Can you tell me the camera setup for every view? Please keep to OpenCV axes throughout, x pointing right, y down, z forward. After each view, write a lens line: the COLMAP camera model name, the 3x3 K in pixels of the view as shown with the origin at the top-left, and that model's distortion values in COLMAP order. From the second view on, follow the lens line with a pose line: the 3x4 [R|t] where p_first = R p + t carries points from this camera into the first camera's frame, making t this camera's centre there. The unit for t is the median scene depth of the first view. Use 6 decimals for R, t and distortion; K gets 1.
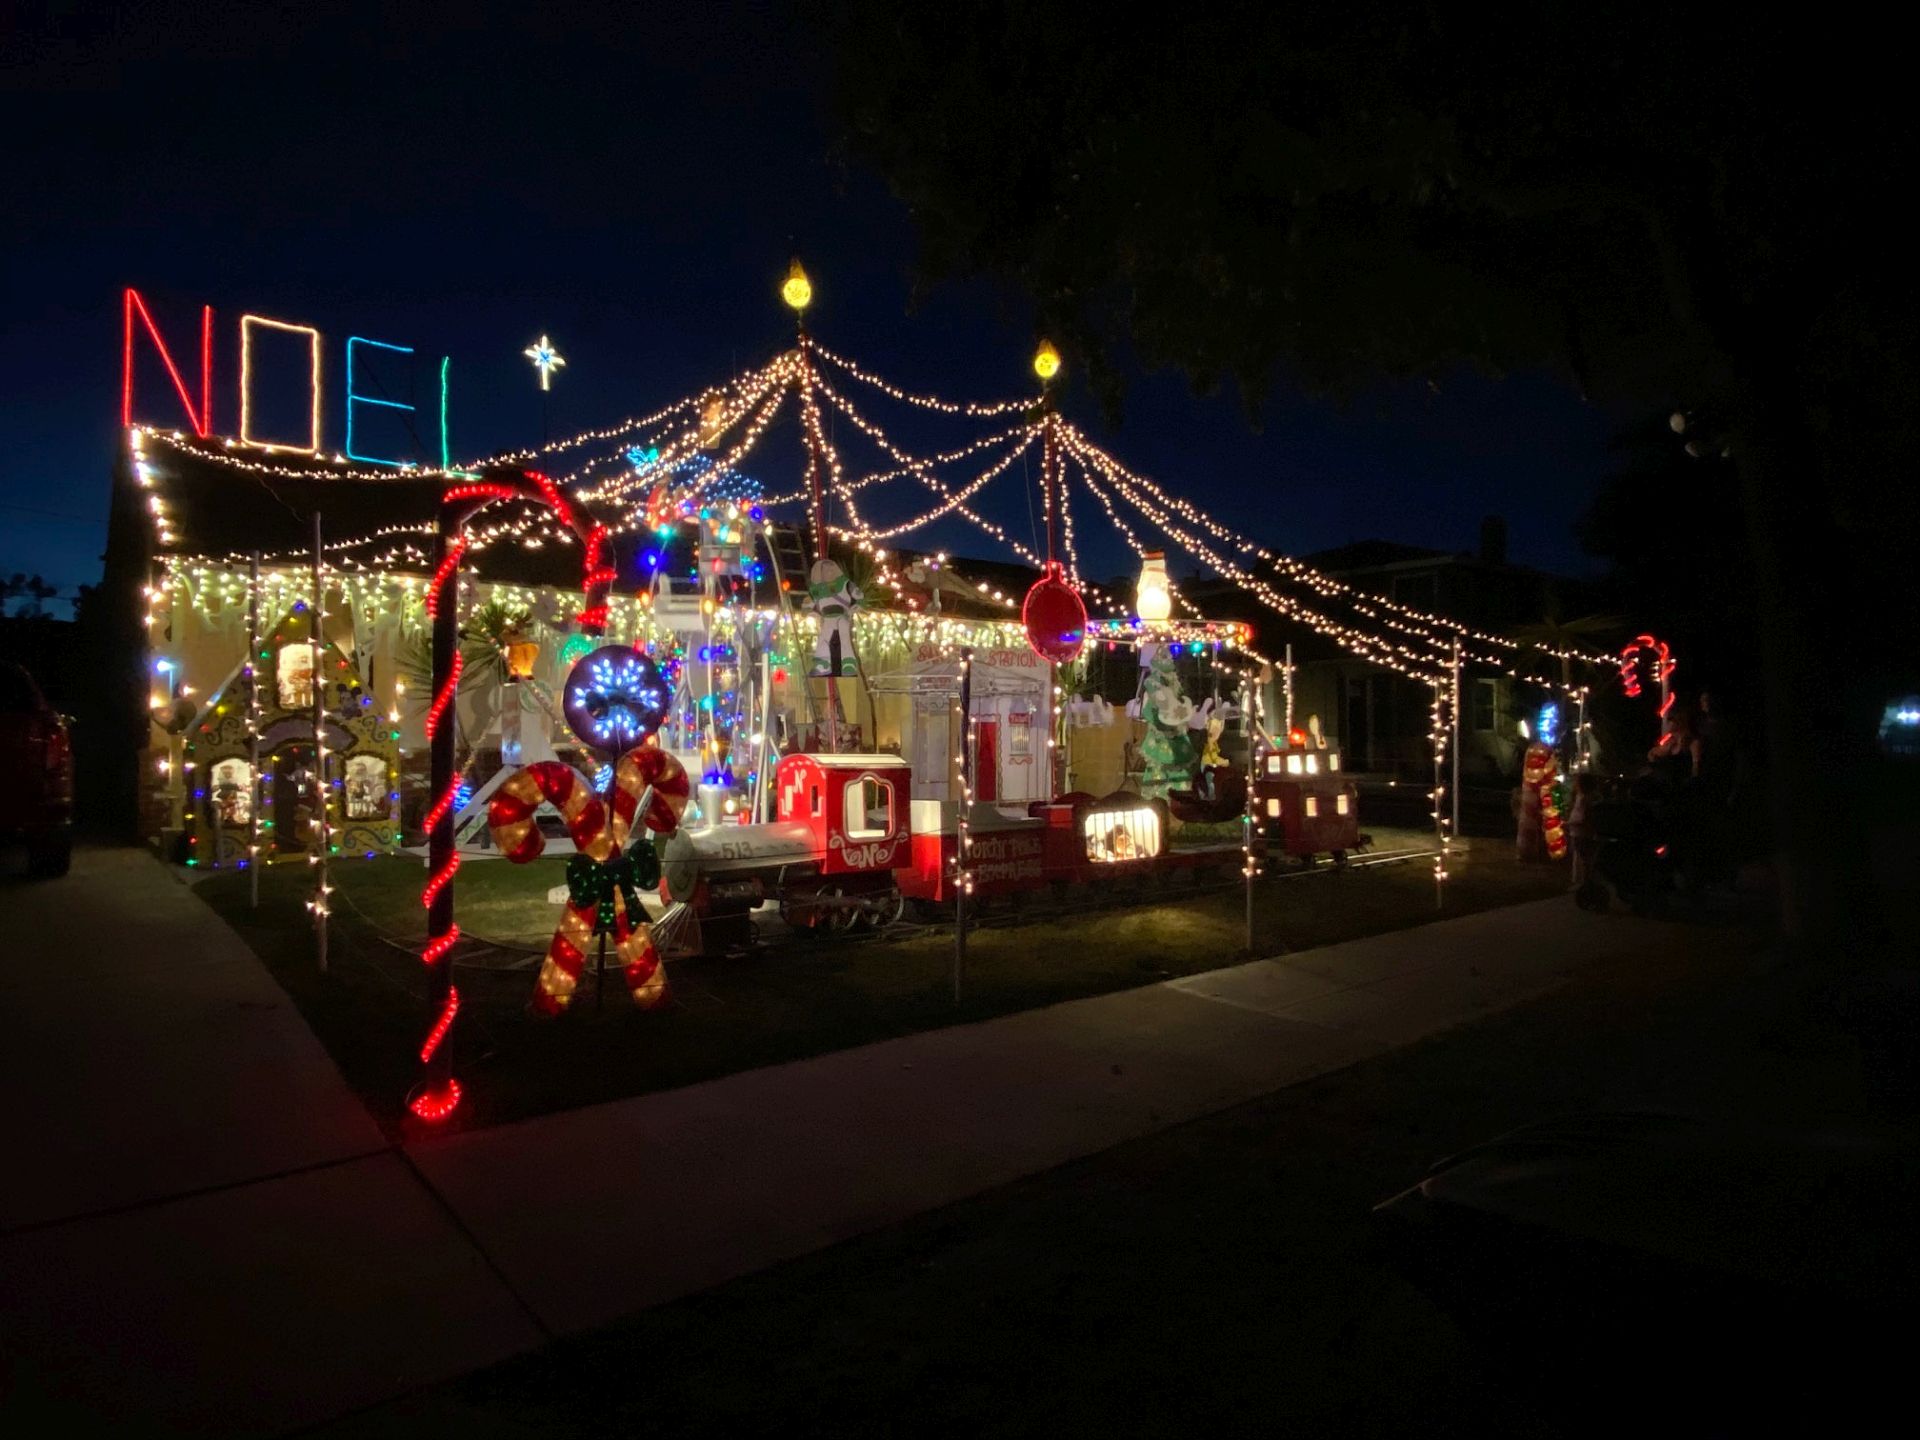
lens RADIAL K [[1058.9, 0, 944.1], [0, 1058.9, 758.3], [0, 0, 1]] dist [0.011523, -0.002365]
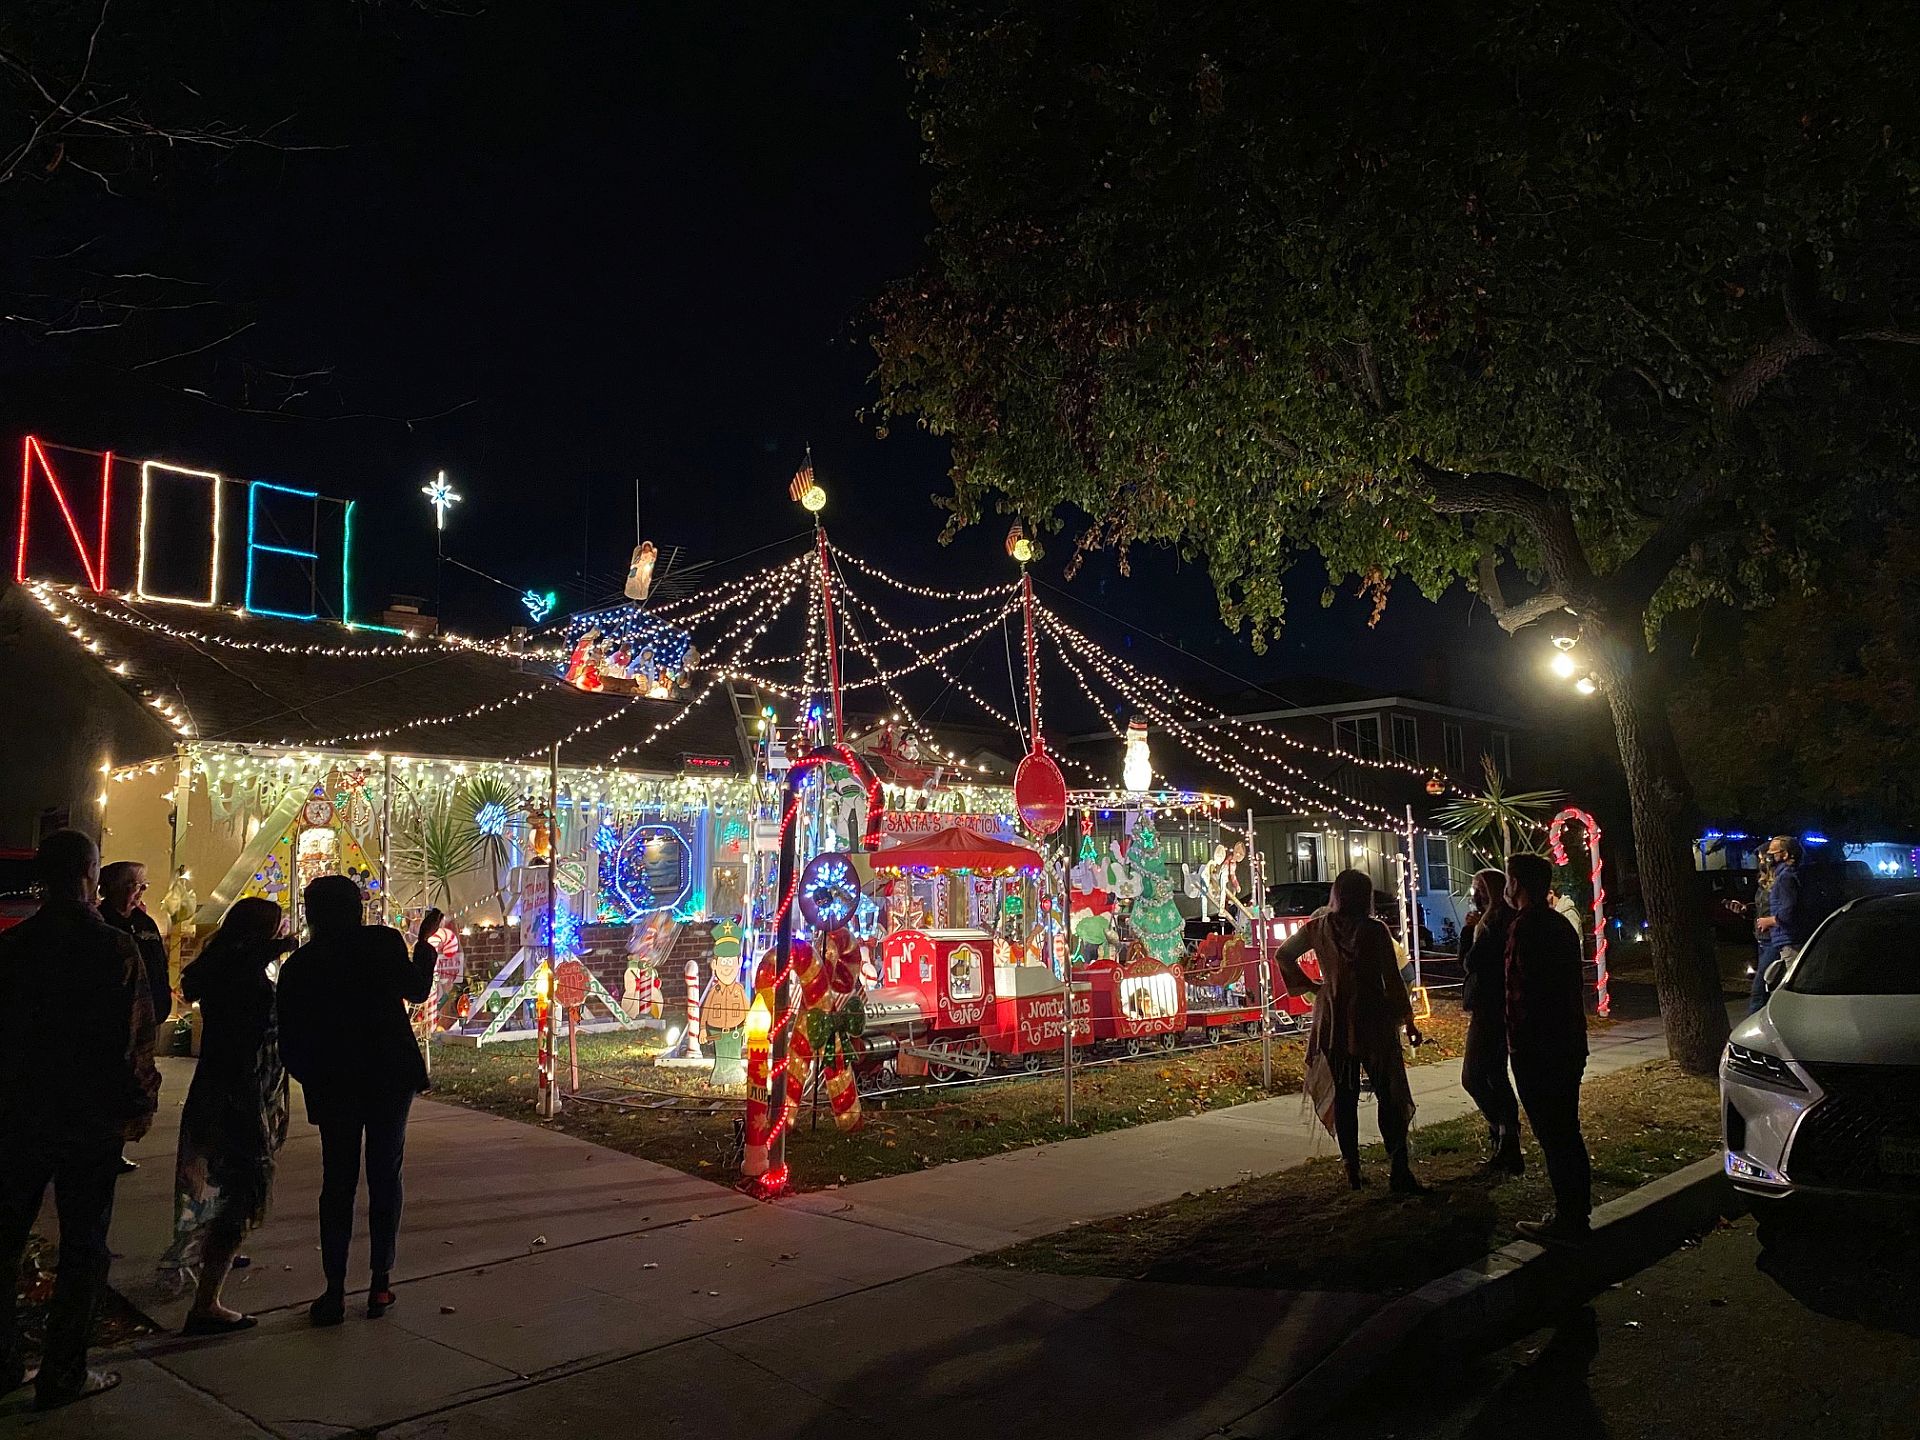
lens RADIAL K [[1446.5, 0, 956.4], [0, 1446.5, 717.0], [0, 0, 1]] dist [0.016660, -0.000694]
pose [[0.988894, 0.003267, 0.148585, -0.203412], [0.018386, 0.989390, -0.144119, -0.003391], [-0.147479, 0.145251, 0.978342, -0.409847]]
